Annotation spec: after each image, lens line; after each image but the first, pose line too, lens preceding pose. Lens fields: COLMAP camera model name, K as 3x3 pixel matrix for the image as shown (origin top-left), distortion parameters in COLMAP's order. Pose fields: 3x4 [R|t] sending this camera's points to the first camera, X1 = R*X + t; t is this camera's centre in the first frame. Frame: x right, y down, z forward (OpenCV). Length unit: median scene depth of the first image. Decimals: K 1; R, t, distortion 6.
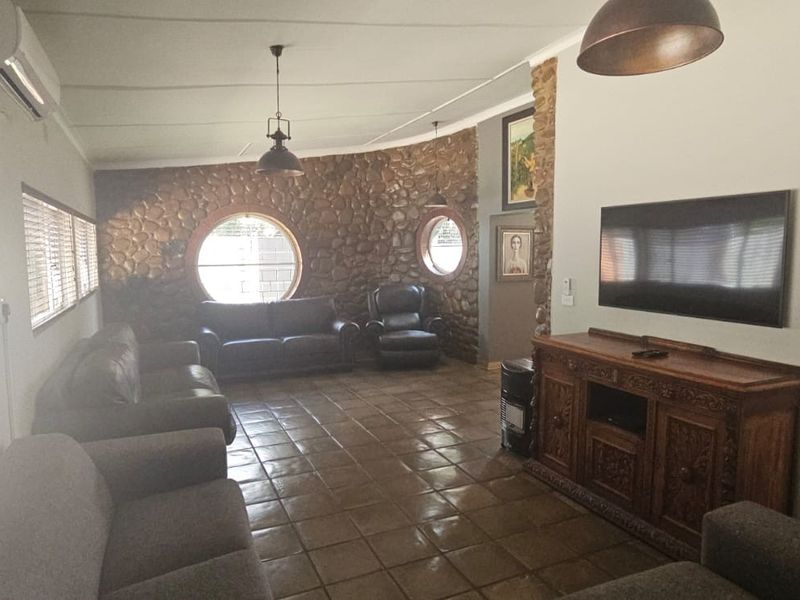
lens RADIAL K [[533.1, 0, 404.3], [0, 533.1, 295.0], [0, 0, 1]] dist [0.002449, 0.002257]
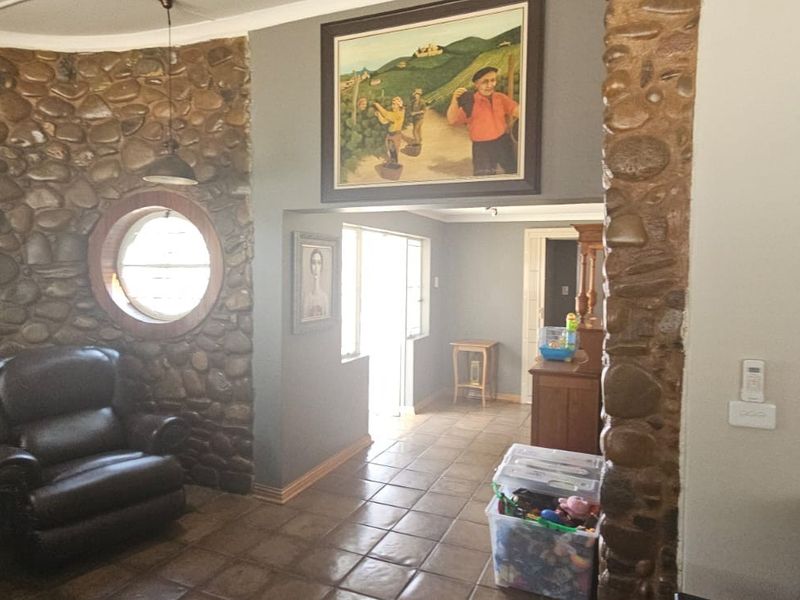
lens RADIAL K [[533.1, 0, 404.3], [0, 533.1, 295.0], [0, 0, 1]] dist [0.002449, 0.002257]
pose [[0.755542, -0.017143, 0.654876, -0.089267], [0.040254, 0.998983, -0.020290, -0.047338], [-0.653862, 0.041691, 0.755464, 0.497108]]
